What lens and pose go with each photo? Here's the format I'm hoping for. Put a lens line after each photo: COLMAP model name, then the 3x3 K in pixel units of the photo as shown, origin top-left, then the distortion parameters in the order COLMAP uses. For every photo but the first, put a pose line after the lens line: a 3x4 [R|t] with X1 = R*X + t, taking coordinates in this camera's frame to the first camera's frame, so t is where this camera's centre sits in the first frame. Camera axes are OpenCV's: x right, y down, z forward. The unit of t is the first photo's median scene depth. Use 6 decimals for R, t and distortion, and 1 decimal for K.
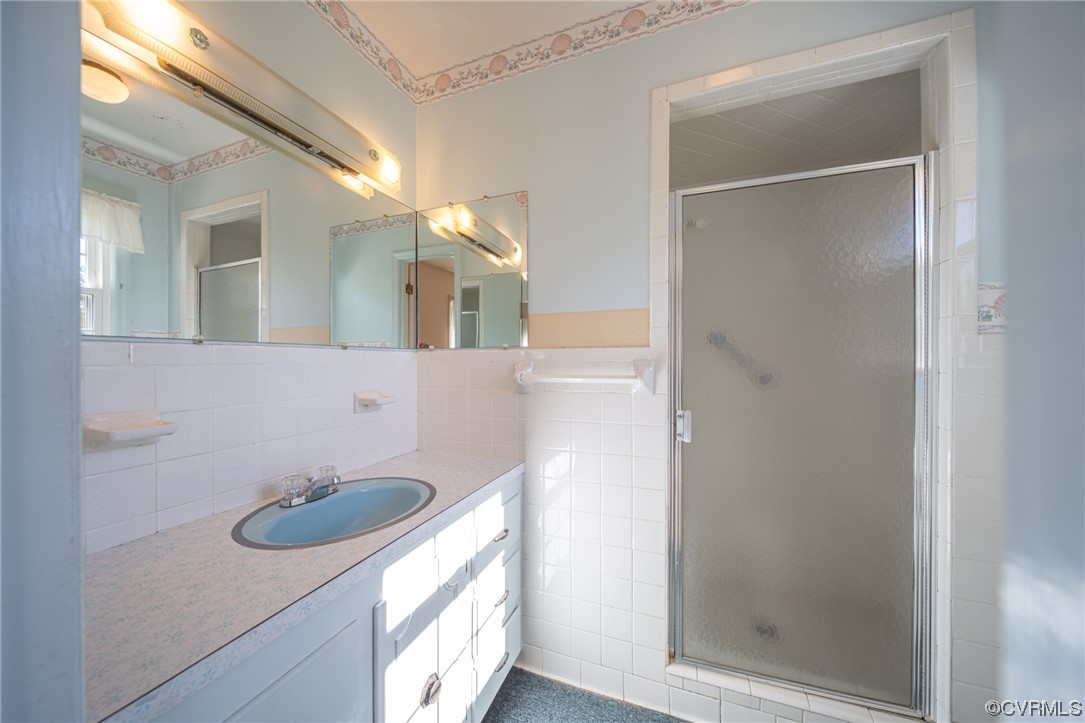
lens RADIAL K [[377.9, 0, 542.5], [0, 377.9, 361.5], [0, 0, 1]] dist [-0.001010, -0.000073]
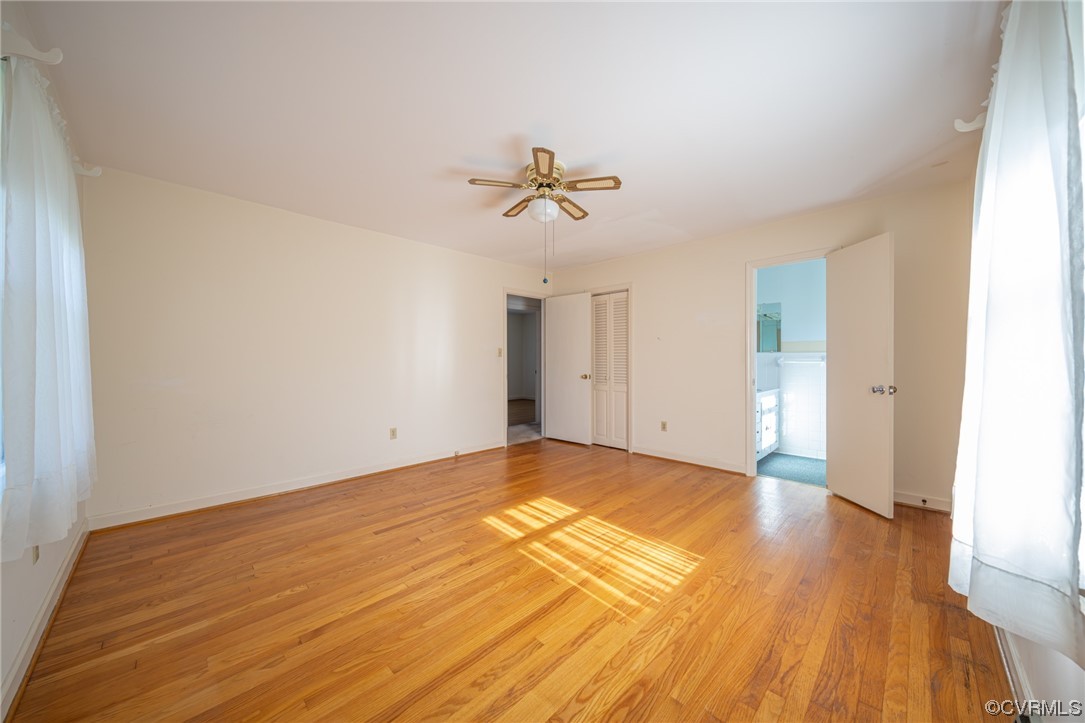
lens RADIAL K [[377.9, 0, 542.5], [0, 377.9, 361.5], [0, 0, 1]] dist [-0.001010, -0.000073]
pose [[0.913845, 0.000246, -0.406062, -0.597135], [0.000124, 1.000000, 0.000885, 0.037545], [0.406063, -0.000859, 0.913845, -2.793487]]
